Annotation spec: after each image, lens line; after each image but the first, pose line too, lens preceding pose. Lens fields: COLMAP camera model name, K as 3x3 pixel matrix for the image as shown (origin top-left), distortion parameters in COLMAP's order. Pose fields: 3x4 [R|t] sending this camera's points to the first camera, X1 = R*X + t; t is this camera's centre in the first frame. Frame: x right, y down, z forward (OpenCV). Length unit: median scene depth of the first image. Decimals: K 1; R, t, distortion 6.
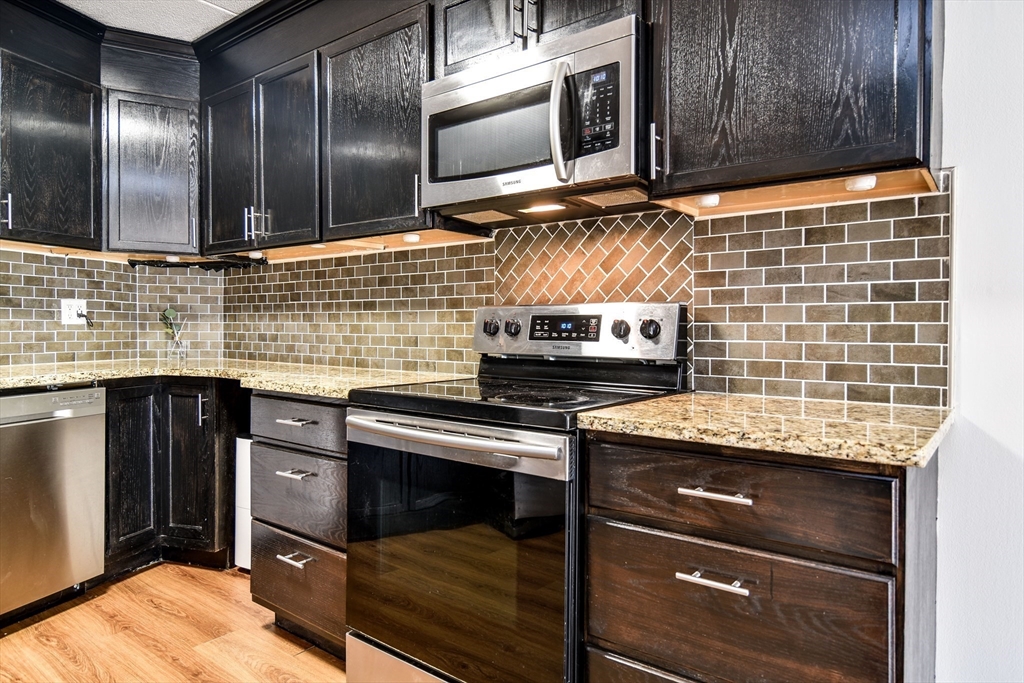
lens RADIAL K [[634.1, 0, 512.3], [0, 634.1, 336.7], [0, 0, 1]] dist [0.007043, -0.003736]
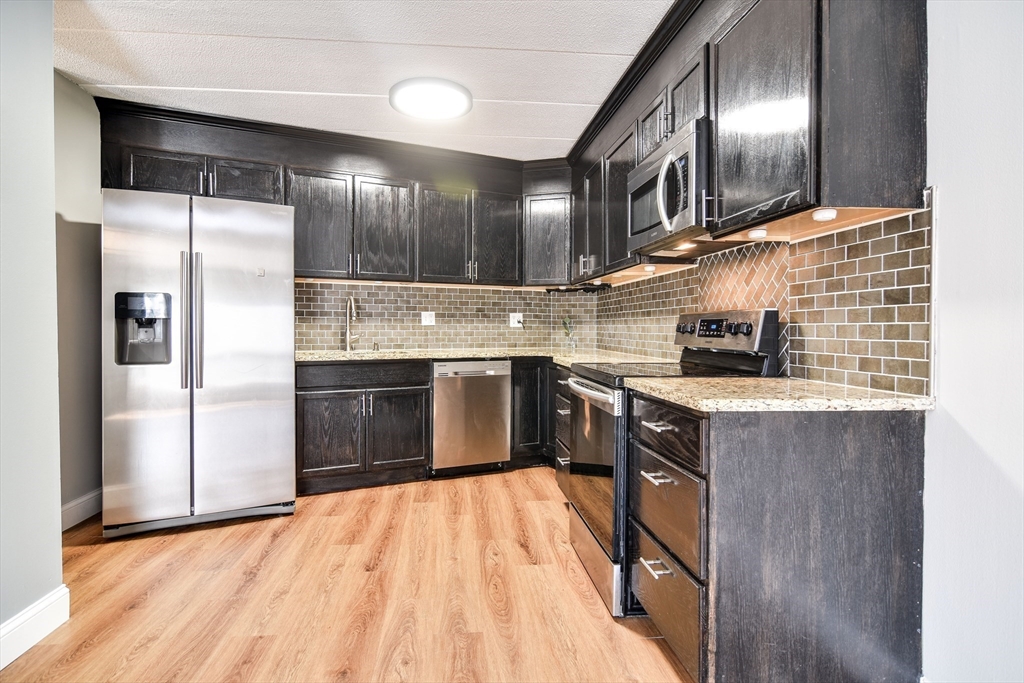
lens RADIAL K [[551.4, 0, 512.2], [0, 551.4, 336.7], [0, 0, 1]] dist [-0.002233, -0.000501]
pose [[0.702885, 0.009626, -0.711239, 0.690191], [-0.011564, 0.999931, 0.002104, 0.008214], [0.711210, 0.006746, 0.702948, -0.182910]]
